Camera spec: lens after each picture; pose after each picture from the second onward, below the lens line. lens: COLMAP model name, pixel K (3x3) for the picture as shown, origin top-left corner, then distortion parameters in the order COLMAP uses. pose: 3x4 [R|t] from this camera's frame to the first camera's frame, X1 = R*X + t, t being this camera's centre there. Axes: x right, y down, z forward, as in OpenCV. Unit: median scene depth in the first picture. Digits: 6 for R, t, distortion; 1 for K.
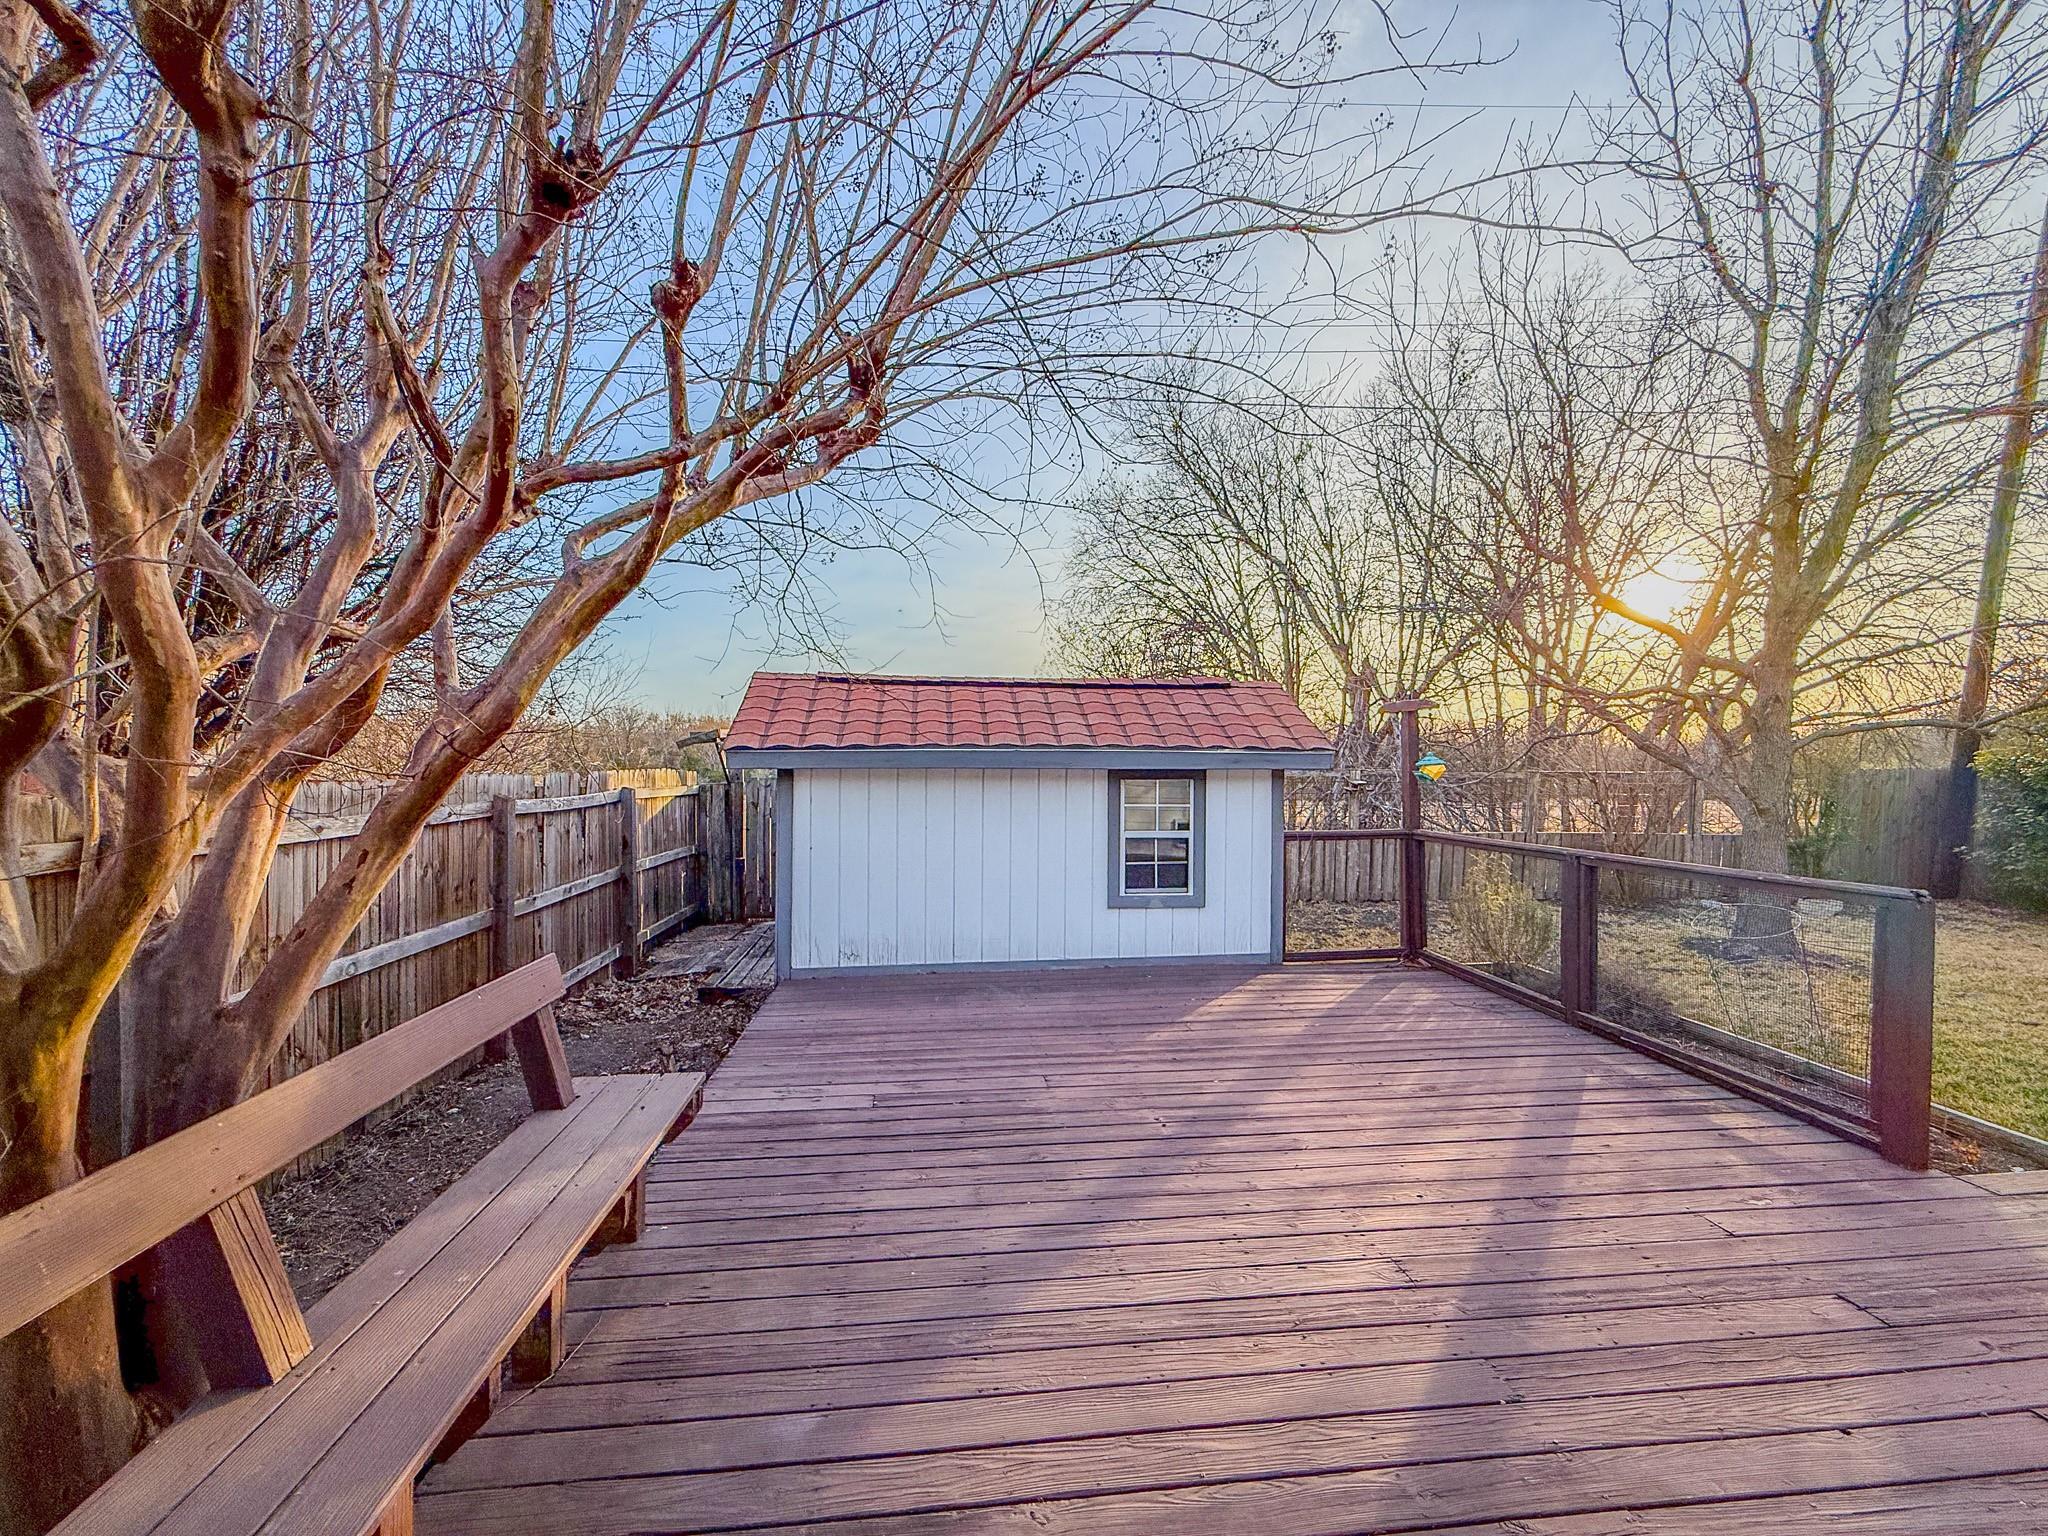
lens RADIAL K [[816.2, 0, 1014.9], [0, 816.2, 772.7], [0, 0, 1]] dist [-0.000815, 0.000364]
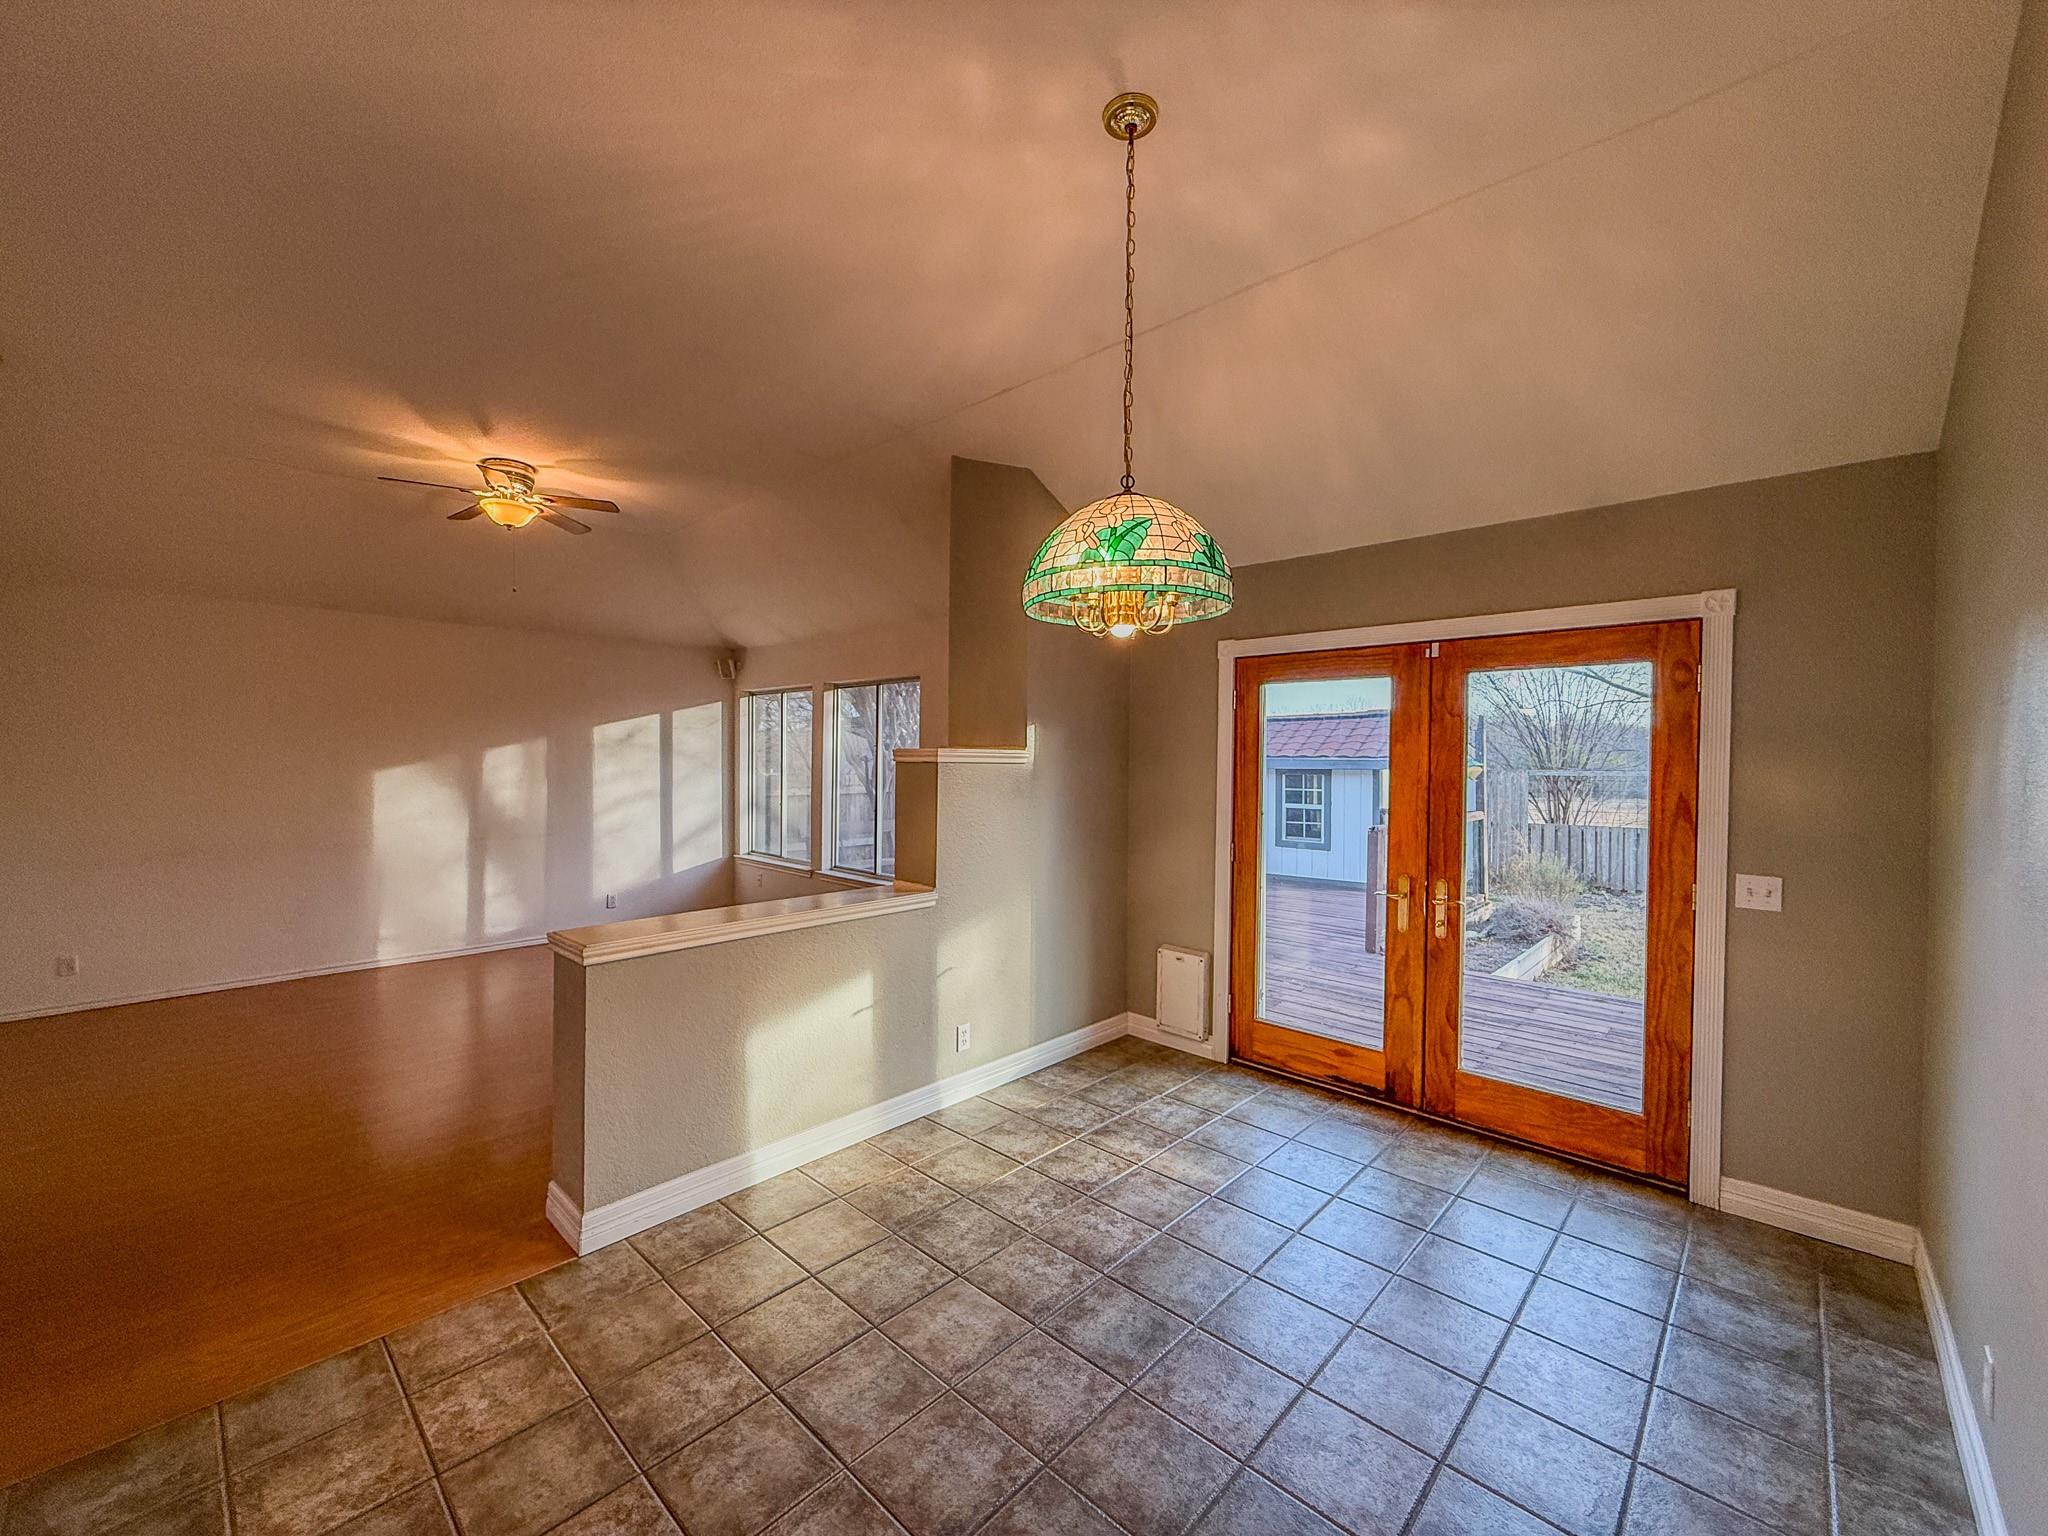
lens RADIAL K [[816.2, 0, 1020.0], [0, 816.2, 766.5], [0, 0, 1]] dist [-0.000815, 0.000364]
pose [[0.641986, 0.003527, -0.766709, 1.118460], [-0.003772, 0.999992, 0.001442, -0.010037], [0.766707, 0.001966, 0.641994, -0.584420]]
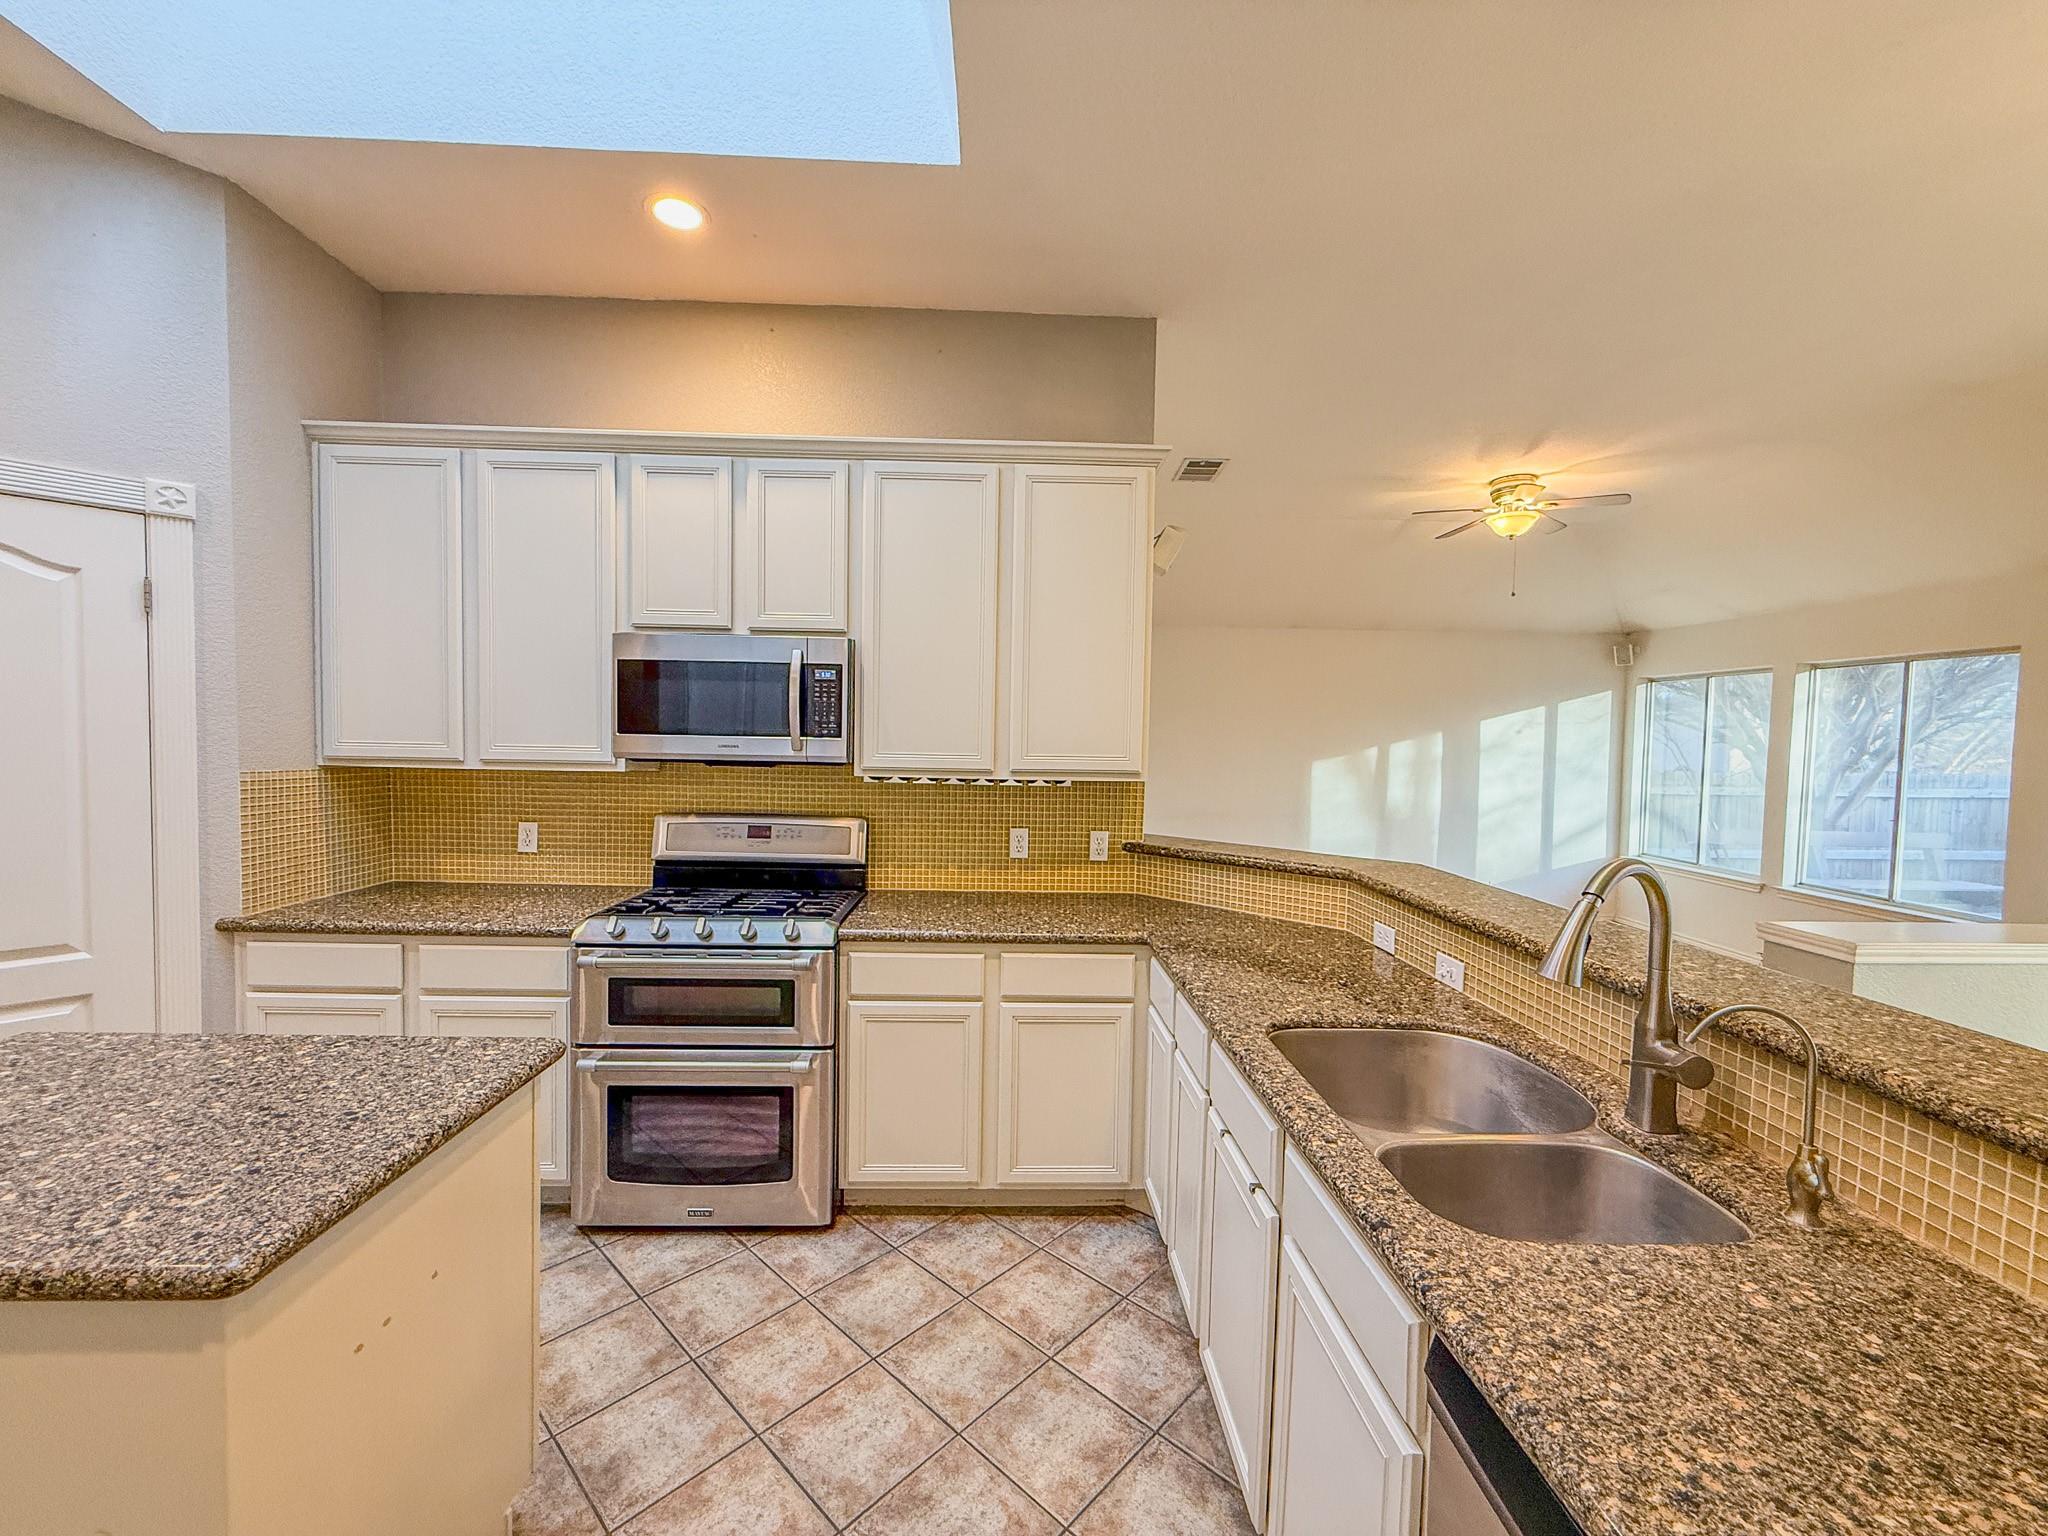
lens RADIAL K [[816.2, 0, 1021.8], [0, 816.2, 768.9], [0, 0, 1]] dist [-0.000815, 0.000364]
pose [[-0.086822, 0.026045, -0.995883, 1.103037], [-0.023505, 0.999326, 0.028184, -0.006853], [0.995947, 0.025855, -0.086151, -0.863190]]
